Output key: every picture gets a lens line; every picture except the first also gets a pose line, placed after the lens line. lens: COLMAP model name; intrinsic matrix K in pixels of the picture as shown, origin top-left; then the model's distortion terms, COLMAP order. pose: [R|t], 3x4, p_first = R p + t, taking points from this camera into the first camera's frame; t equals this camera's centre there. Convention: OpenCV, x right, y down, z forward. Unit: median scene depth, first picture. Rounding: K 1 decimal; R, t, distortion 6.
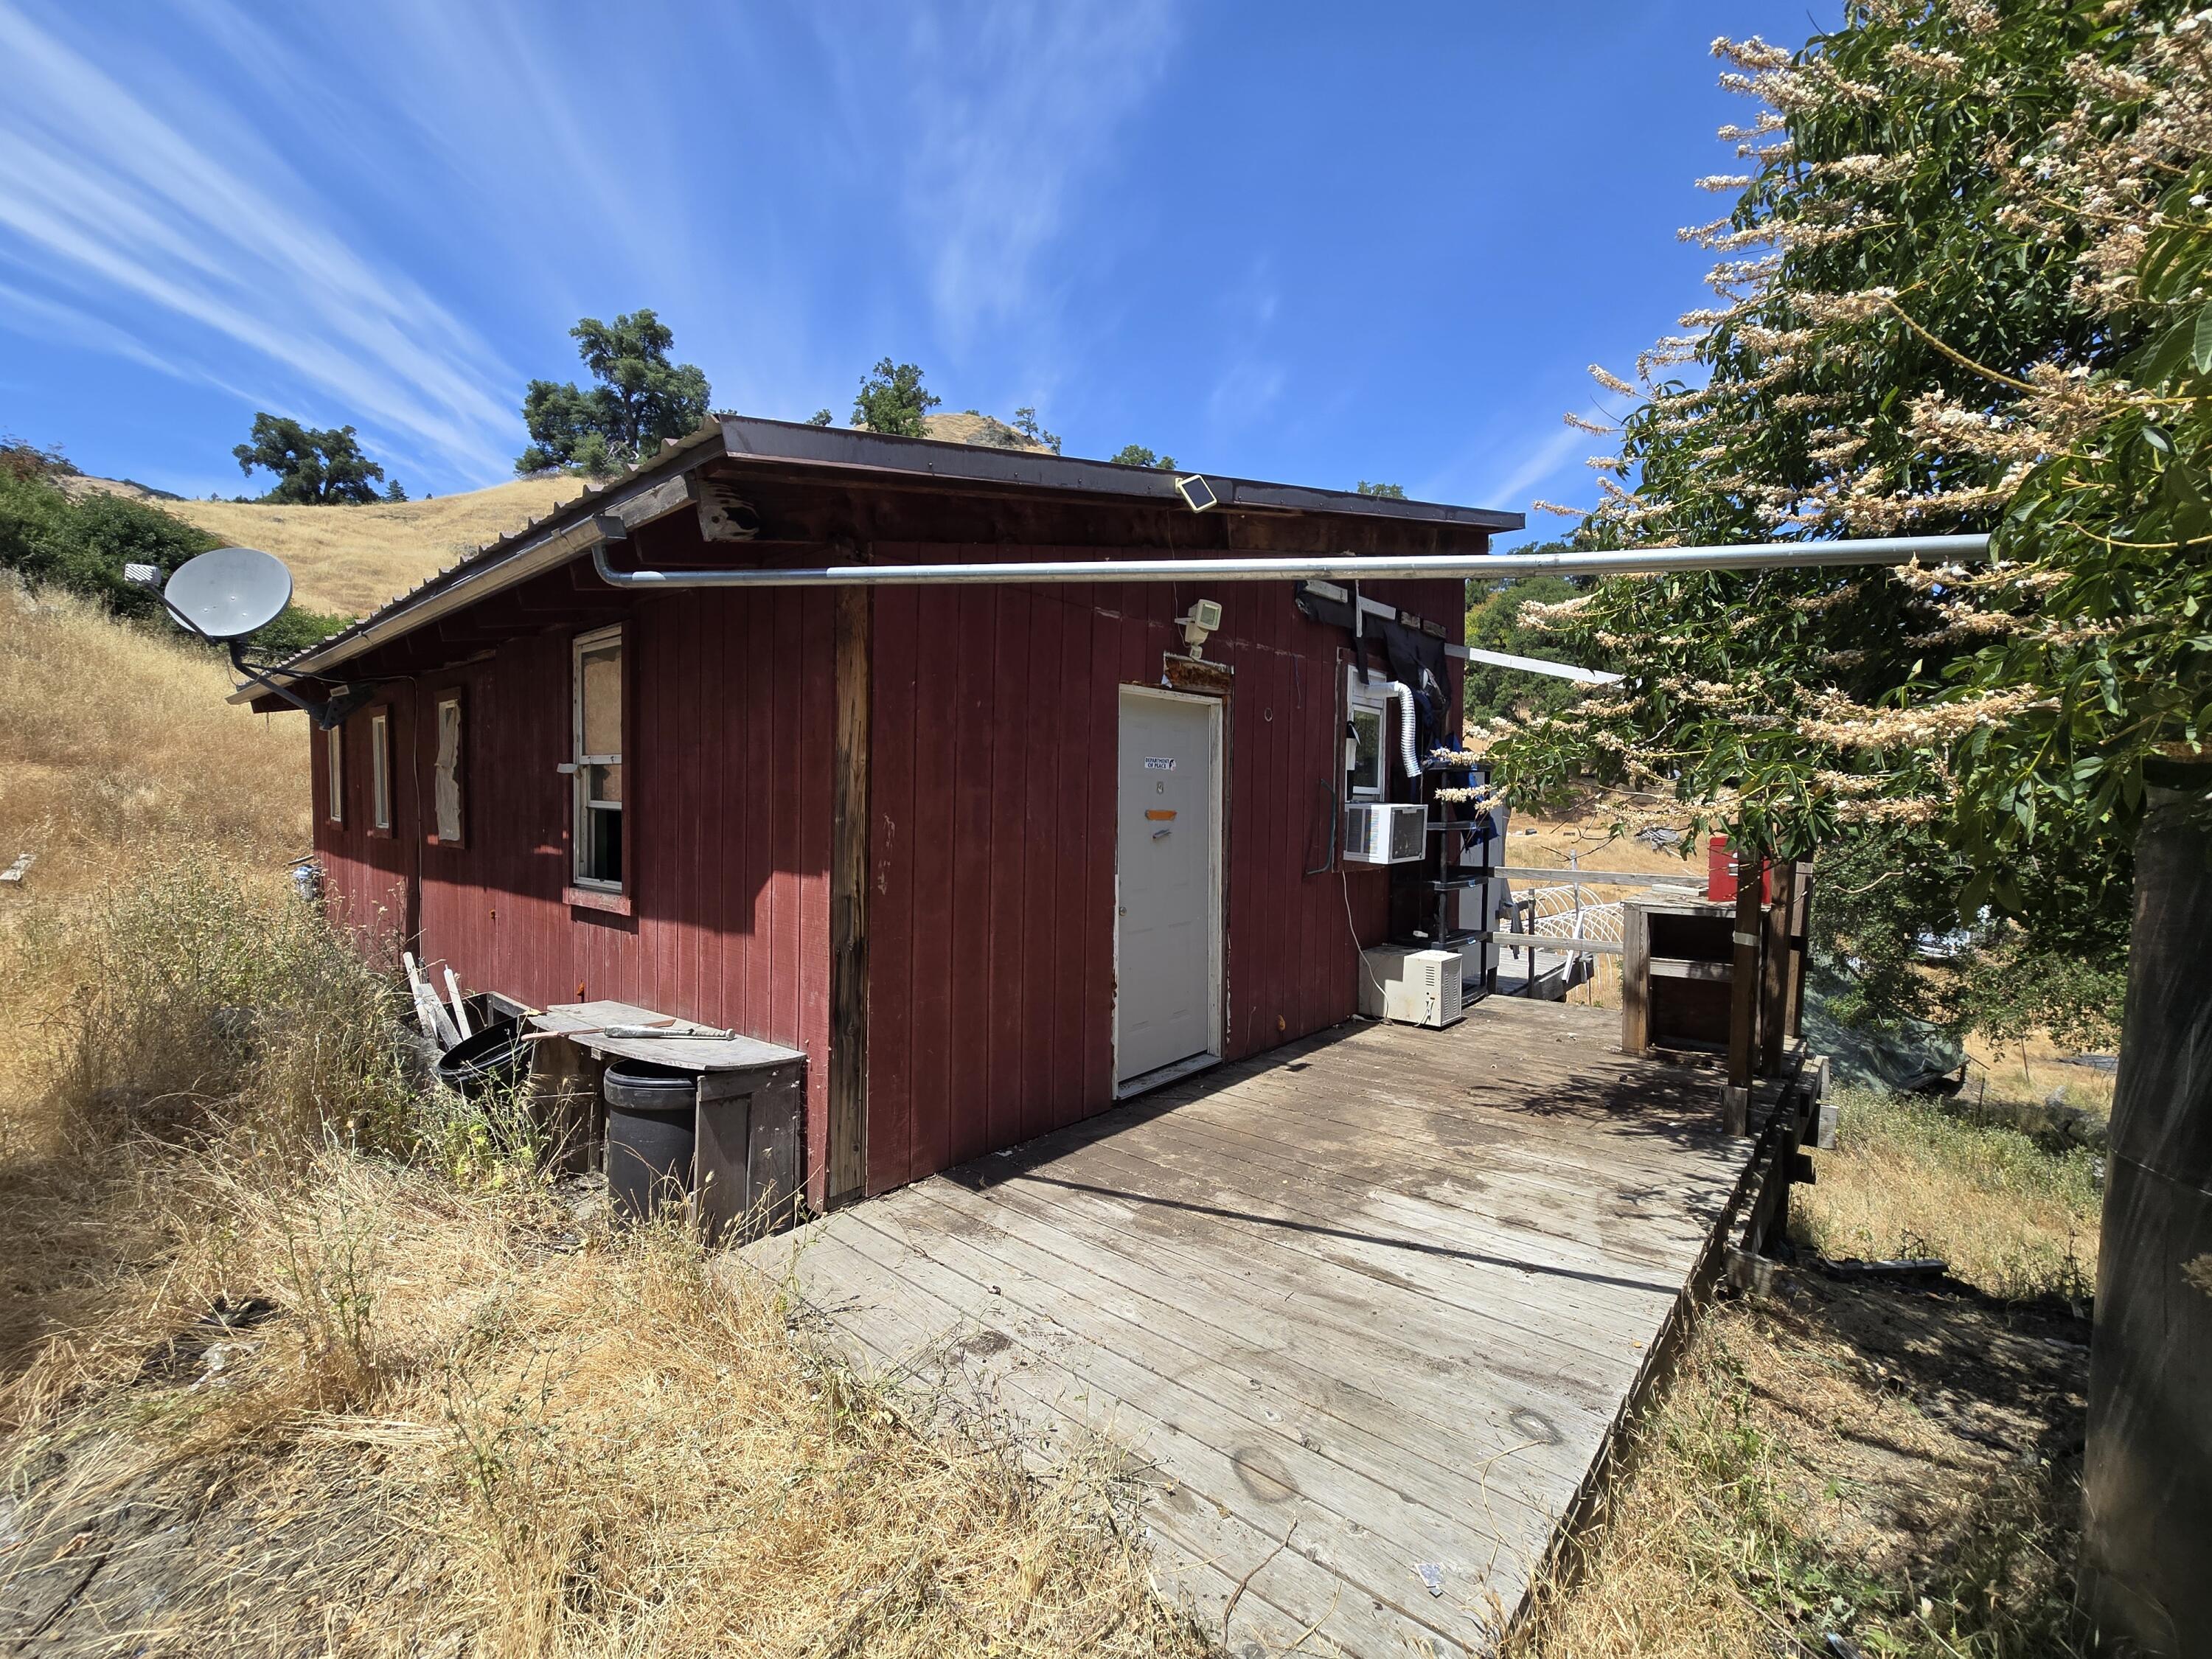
lens RADIAL K [[910.1, 0, 1105.1], [0, 910.1, 842.5], [0, 0, 1]] dist [-0.001867, -0.000063]
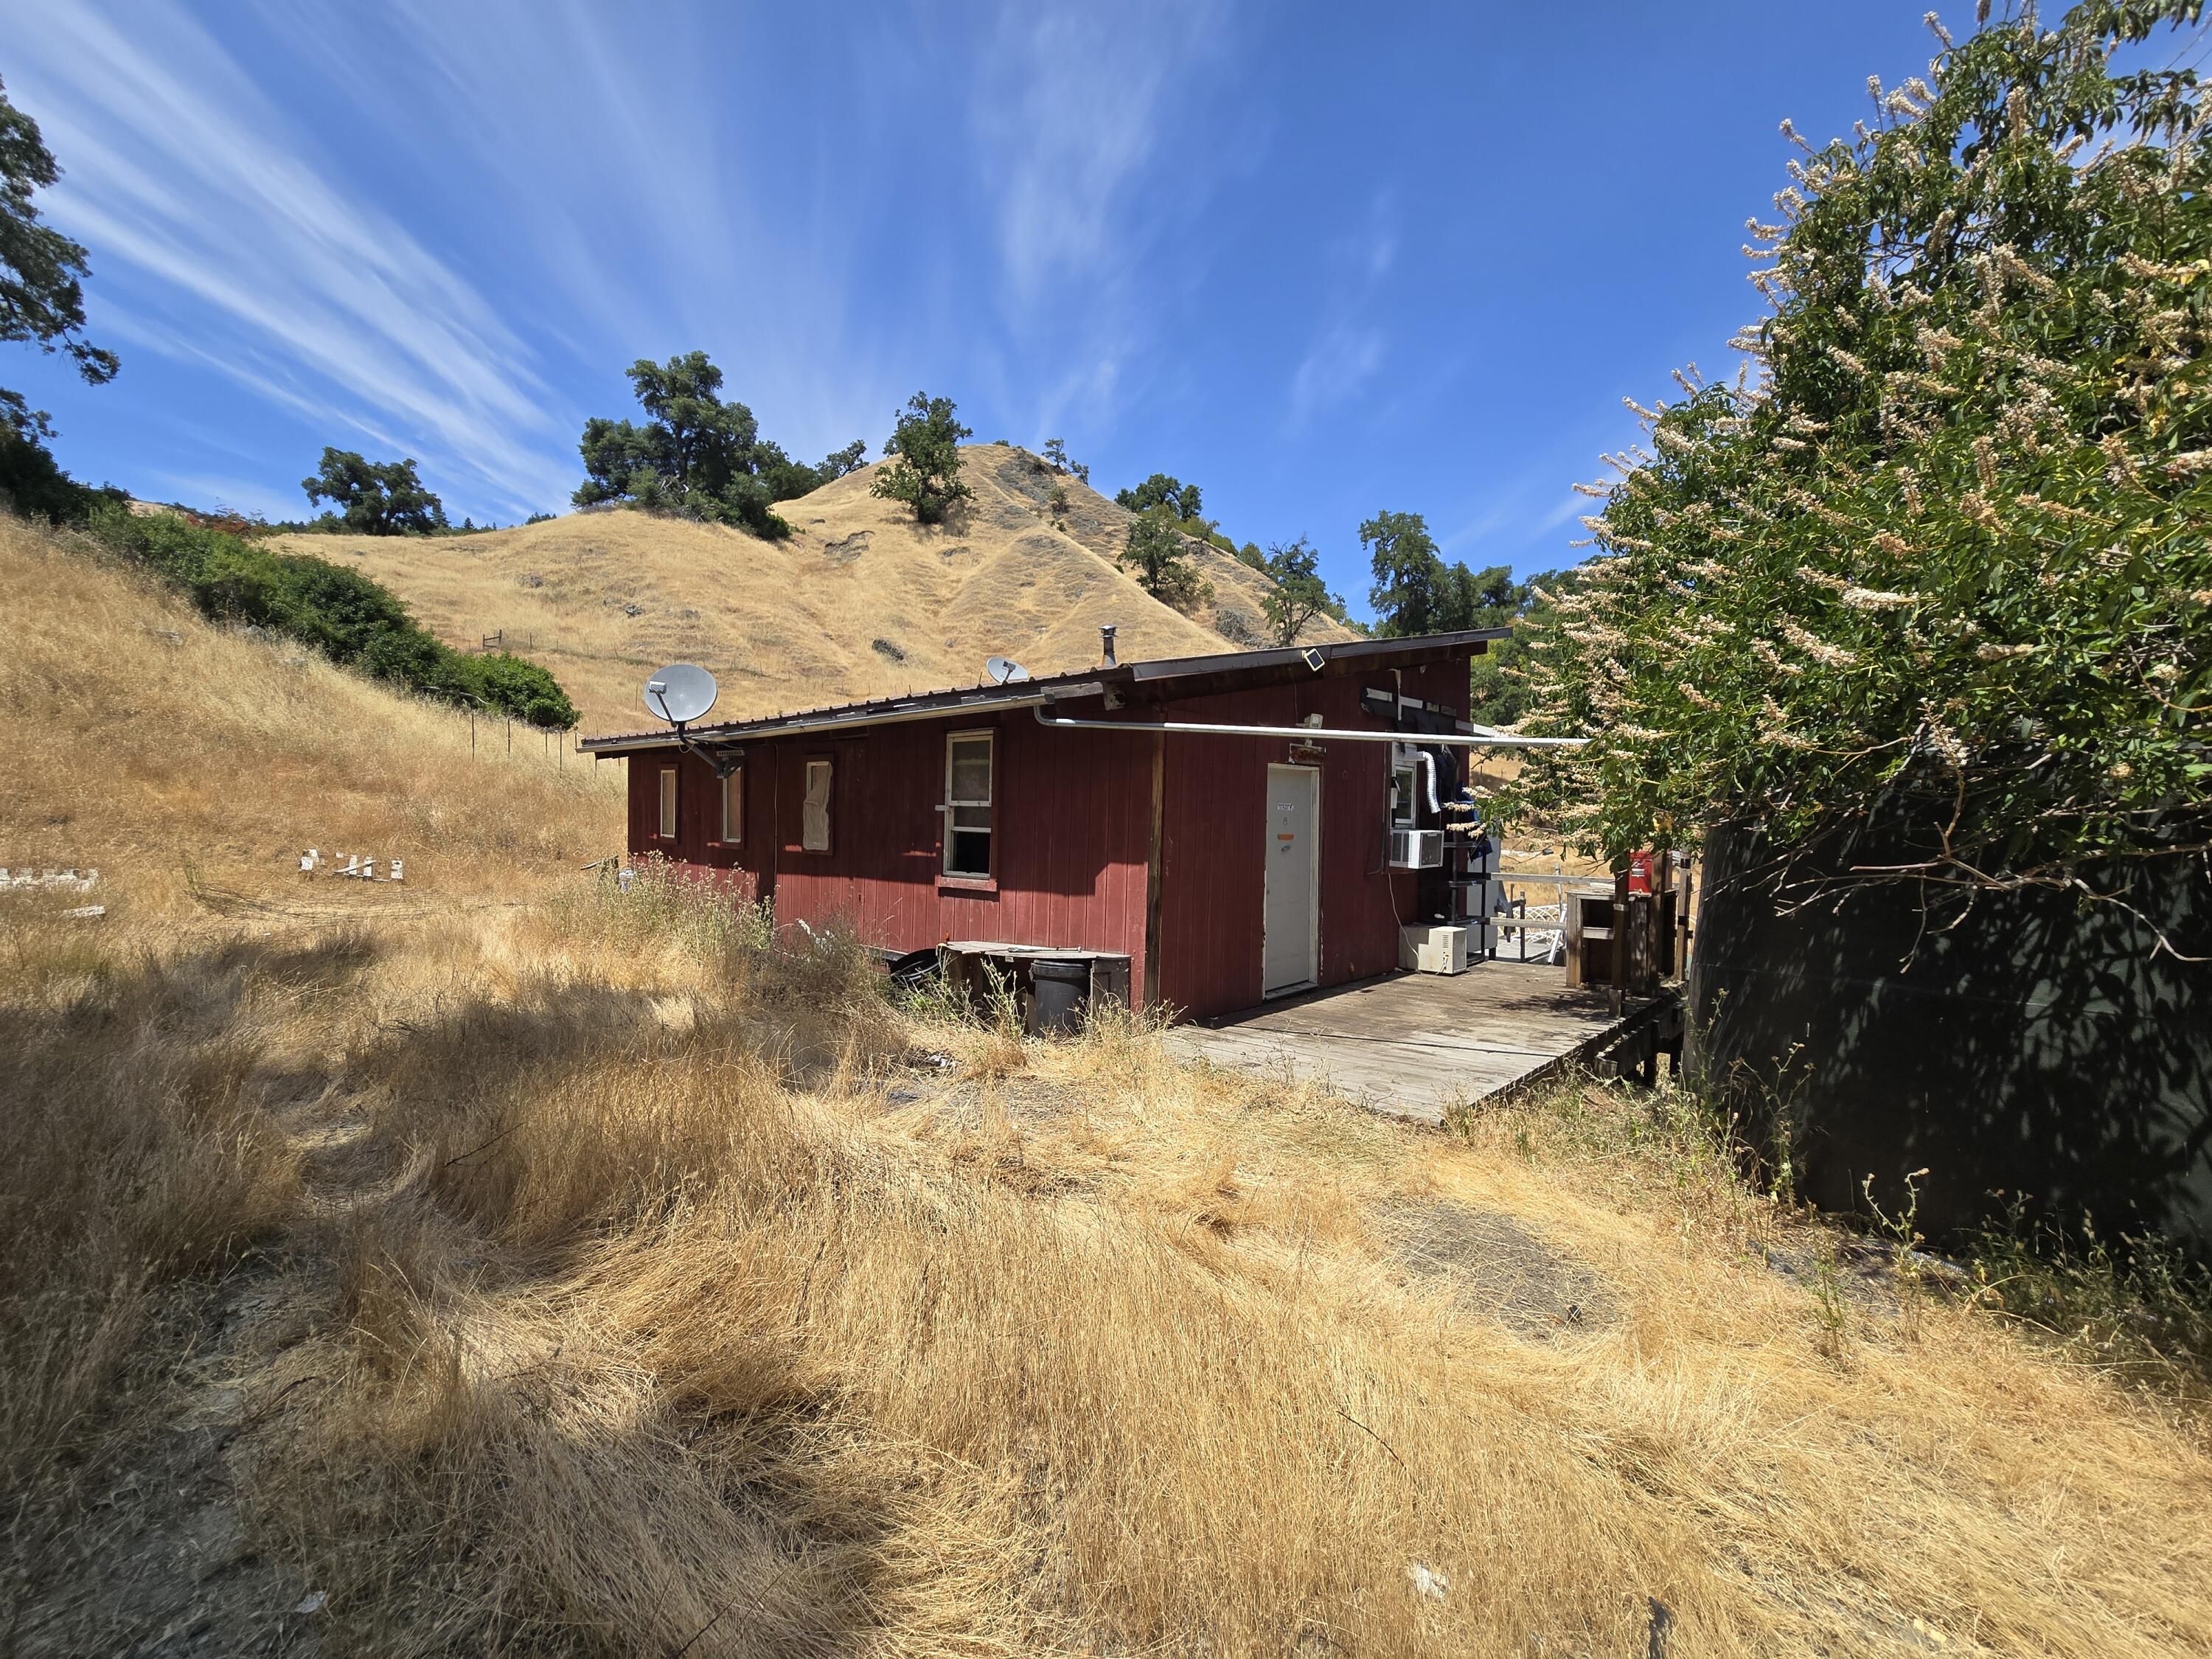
lens RADIAL K [[910.1, 0, 1105.1], [0, 910.1, 842.5], [0, 0, 1]] dist [-0.001867, -0.000063]
pose [[0.999773, 0.005418, -0.020626, -0.047792], [-0.005848, 0.999766, -0.020830, 0.003492], [0.020508, 0.020946, 0.999570, -0.140577]]
